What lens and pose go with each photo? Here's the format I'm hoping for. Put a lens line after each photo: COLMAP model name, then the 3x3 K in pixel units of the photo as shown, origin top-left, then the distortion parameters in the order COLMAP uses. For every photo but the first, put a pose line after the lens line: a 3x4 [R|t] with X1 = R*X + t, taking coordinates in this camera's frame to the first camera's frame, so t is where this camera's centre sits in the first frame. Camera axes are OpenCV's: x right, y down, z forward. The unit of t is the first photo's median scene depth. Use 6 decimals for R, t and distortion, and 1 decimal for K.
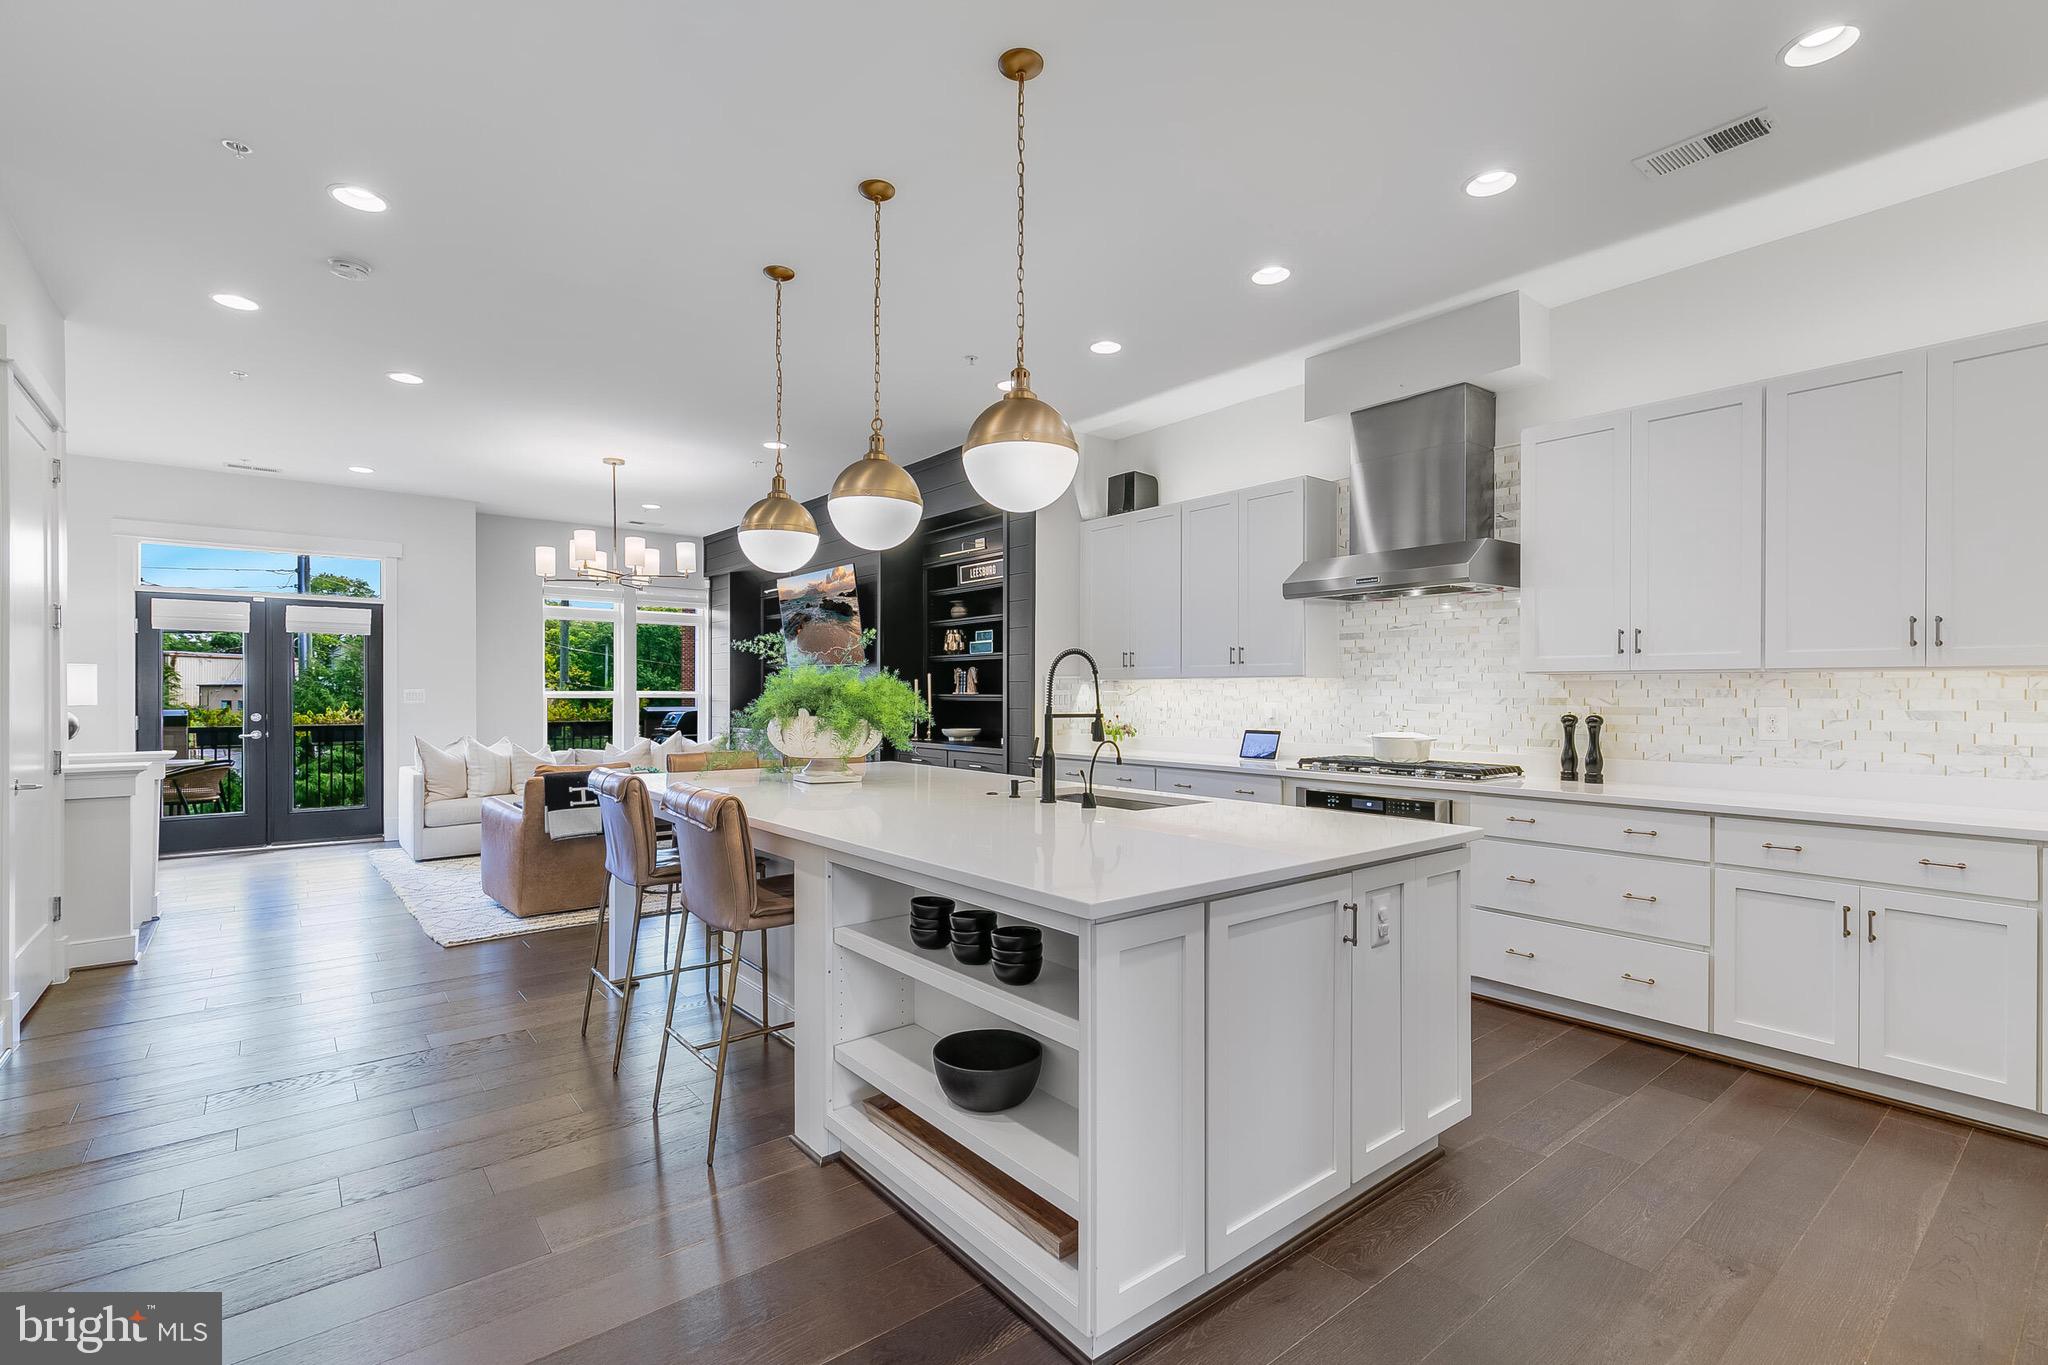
lens RADIAL K [[918.6, 0, 1019.4], [0, 918.6, 693.8], [0, 0, 1]] dist [0.005715, -0.001329]
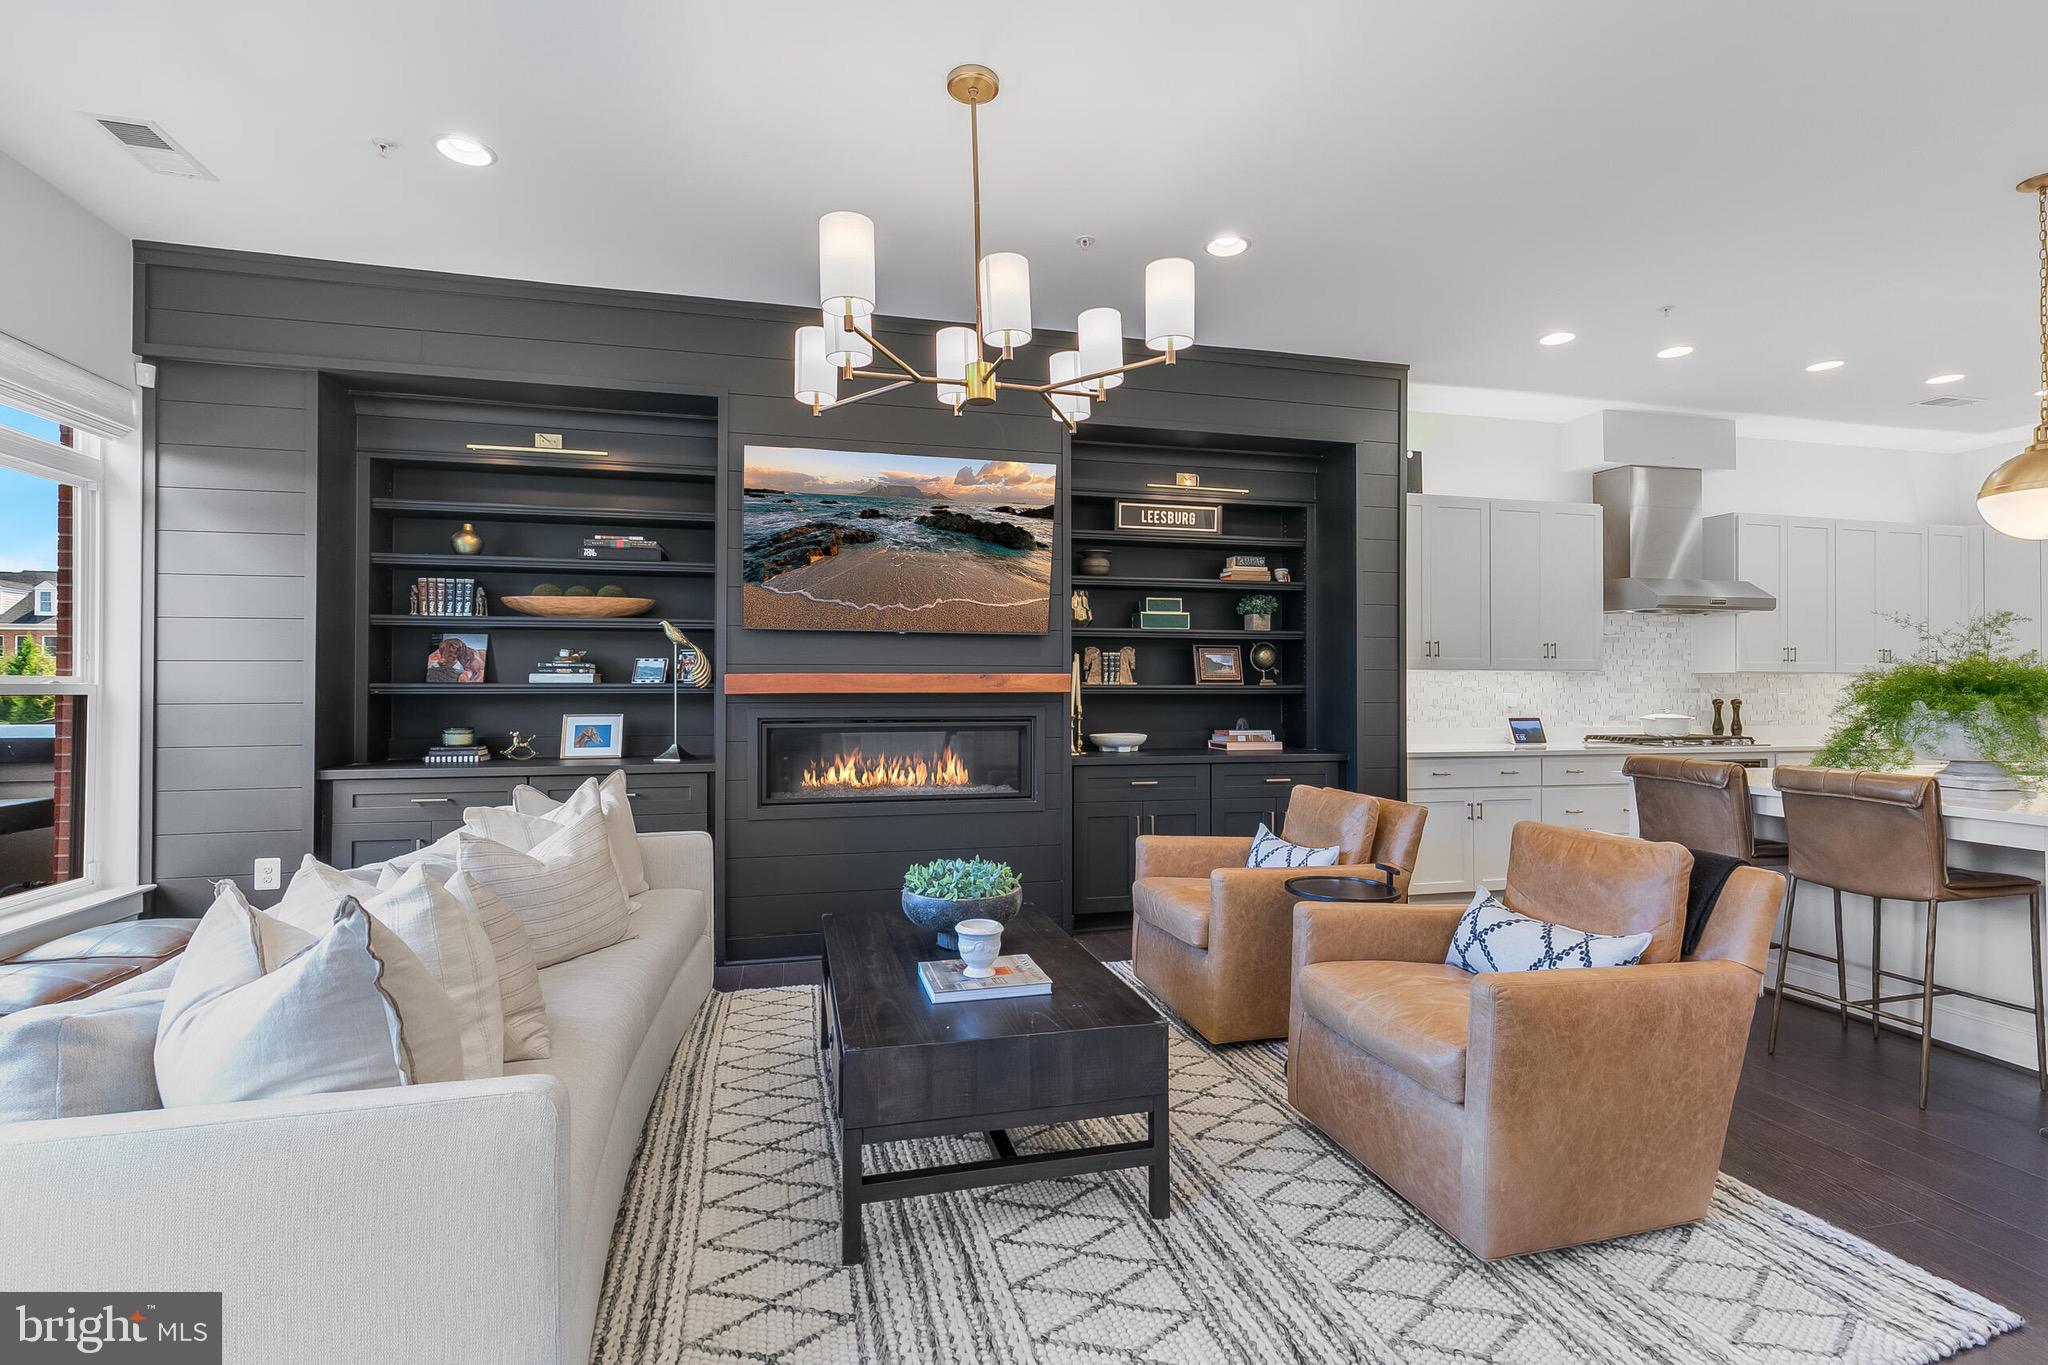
lens RADIAL K [[929.4, 0, 1013.8], [0, 929.4, 680.0], [0, 0, 1]] dist [0.006334, -0.004350]
pose [[0.429250, 0.006186, 0.903164, -1.272308], [-0.001174, 0.999980, -0.006292, 0.001820], [-0.903185, 0.001641, 0.429249, 1.329319]]
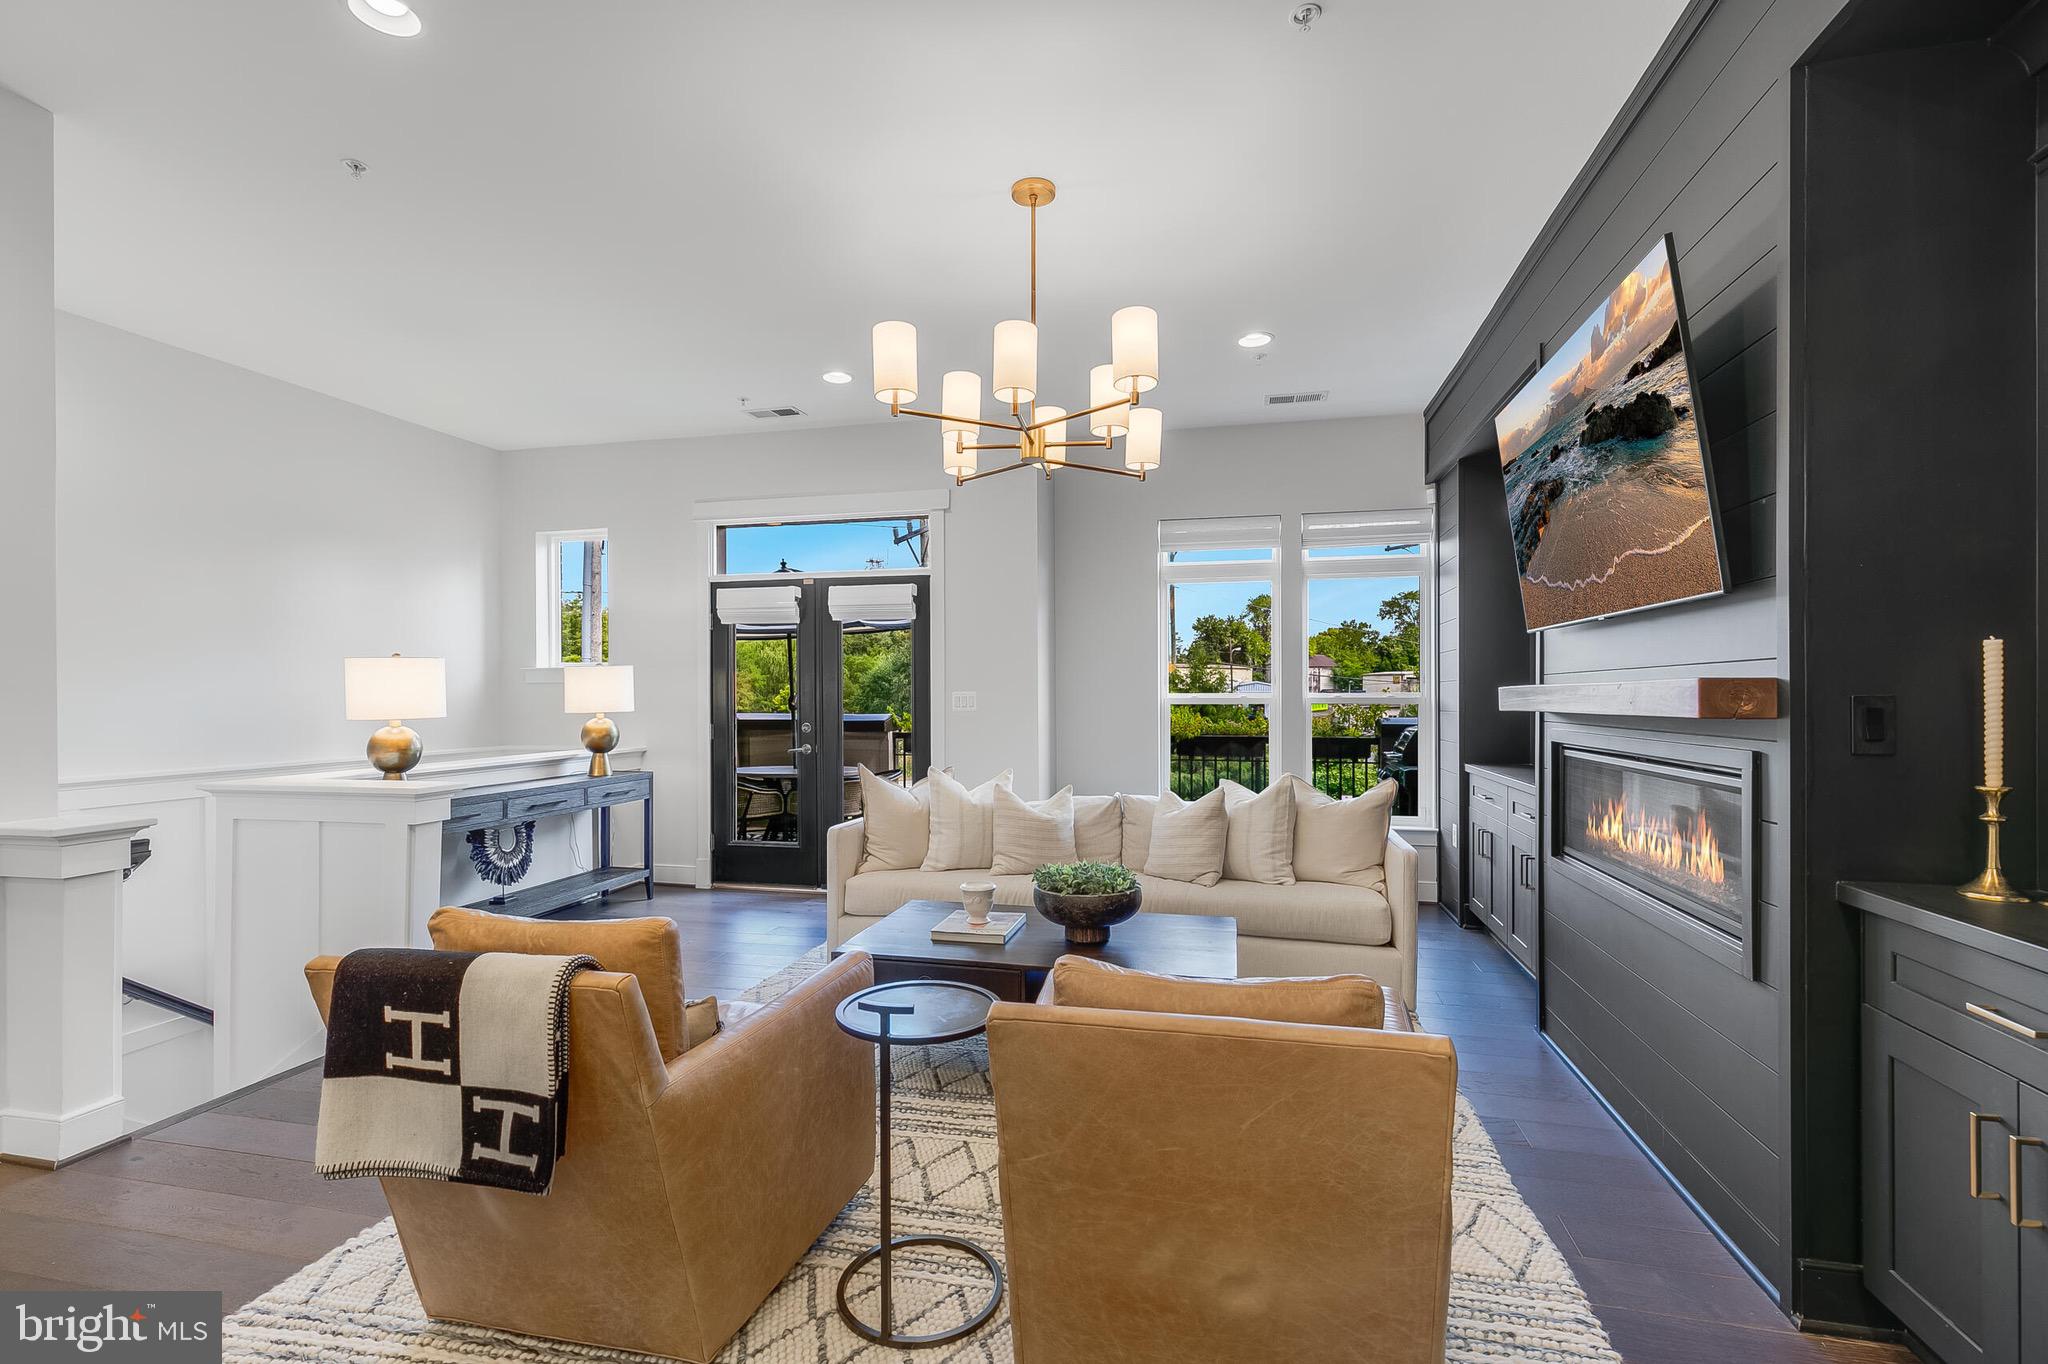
lens RADIAL K [[914.9, 0, 1016.1], [0, 914.9, 693.7], [0, 0, 1]] dist [0.005023, 0.000123]
pose [[0.603253, -0.004594, -0.797536, -0.134111], [0.003279, 0.999989, -0.003280, -0.002224], [0.797543, -0.000637, 0.603262, 1.163497]]
